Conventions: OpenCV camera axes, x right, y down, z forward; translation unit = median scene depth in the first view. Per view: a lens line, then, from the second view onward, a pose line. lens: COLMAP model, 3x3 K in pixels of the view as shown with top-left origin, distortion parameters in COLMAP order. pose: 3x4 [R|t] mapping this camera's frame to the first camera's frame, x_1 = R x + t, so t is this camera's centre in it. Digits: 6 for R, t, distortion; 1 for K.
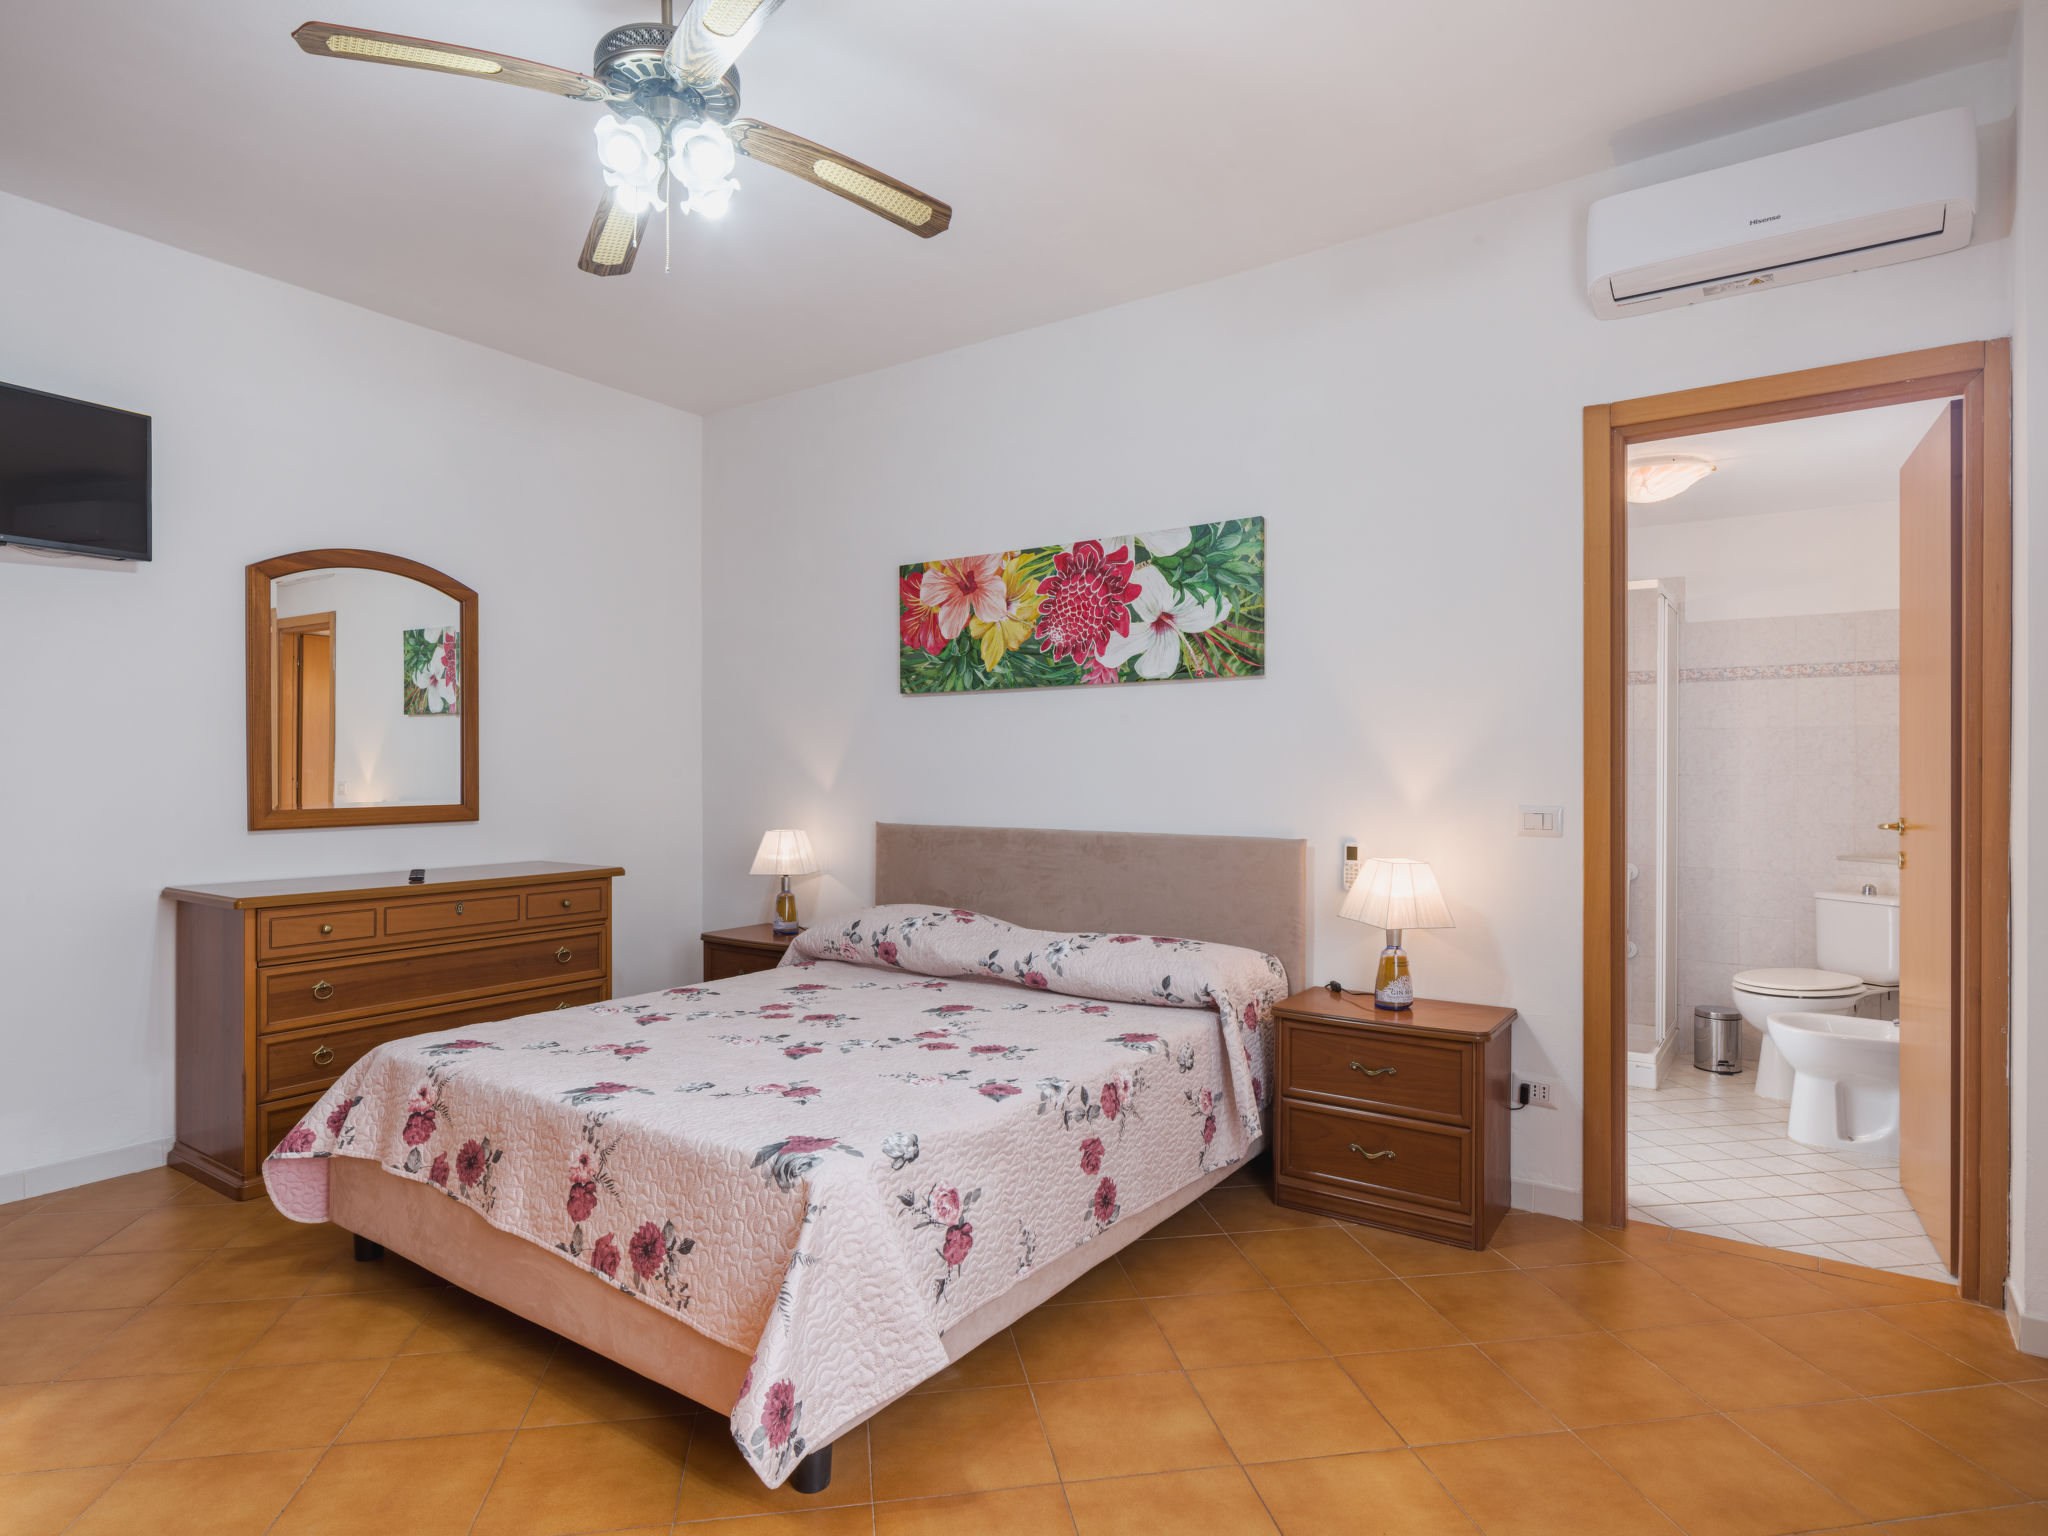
lens RADIAL K [[1148.9, 0, 1021.5], [0, 1148.9, 768.8], [0, 0, 1]] dist [-0.007128, -0.000332]
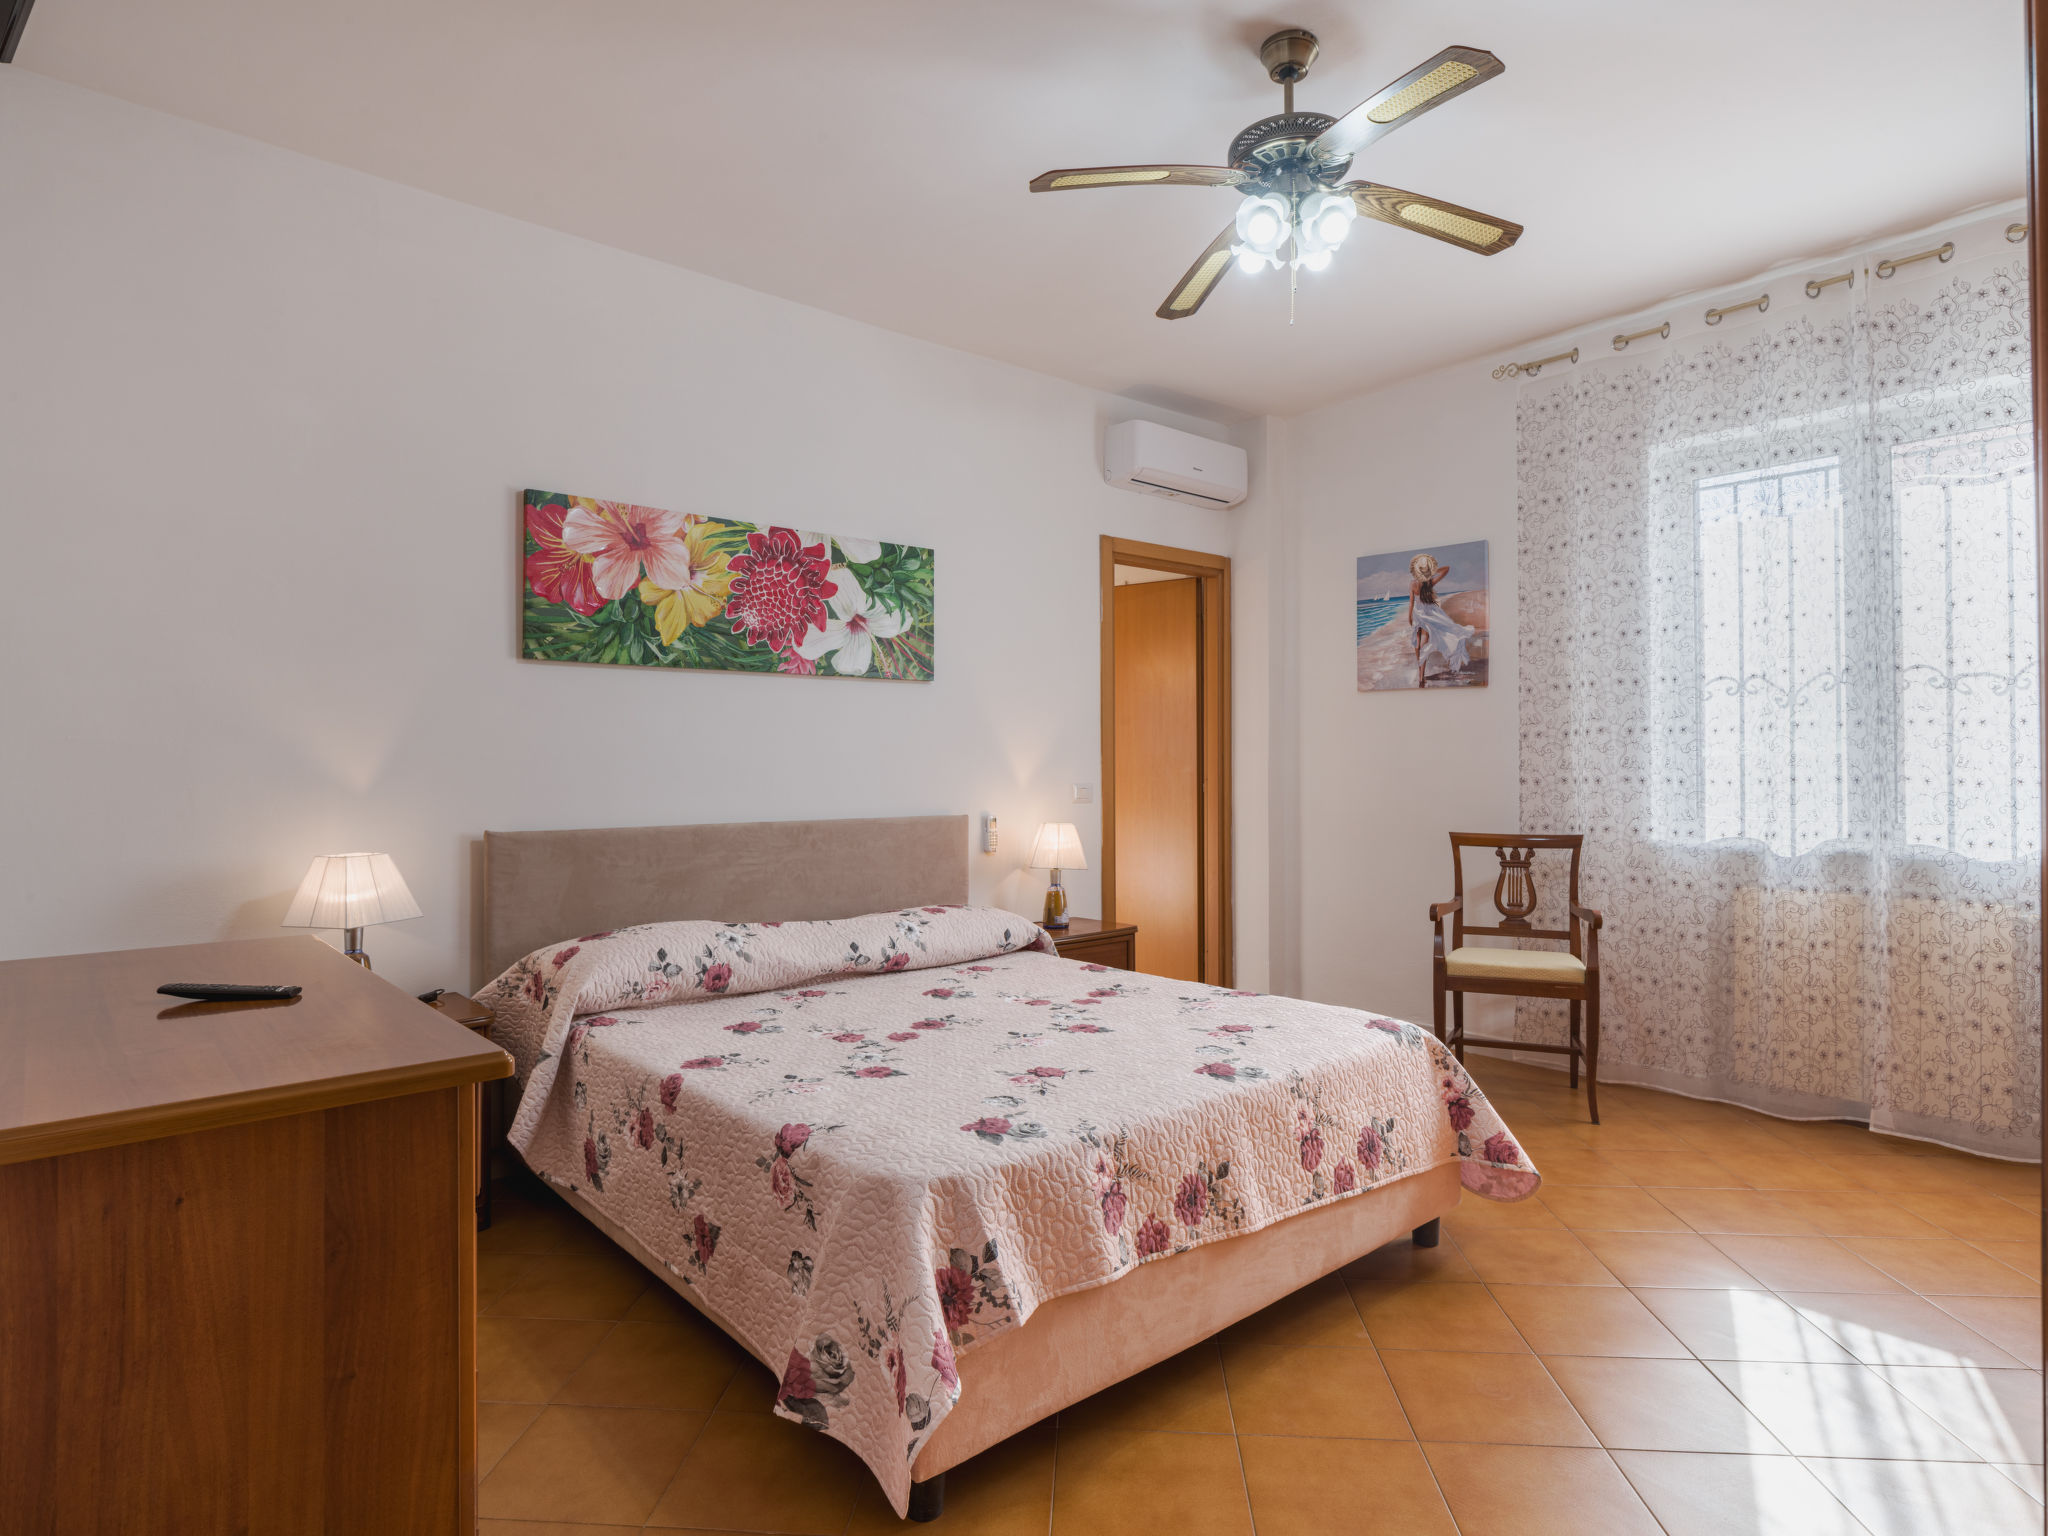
lens RADIAL K [[1148.9, 0, 1020.7], [0, 1148.9, 760.0], [0, 0, 1]] dist [-0.007128, -0.000332]
pose [[0.229414, 0.002680, 0.973325, -0.874847], [0.001232, 0.999995, -0.003044, 0.004393], [-0.973328, 0.001898, 0.229409, 0.588581]]
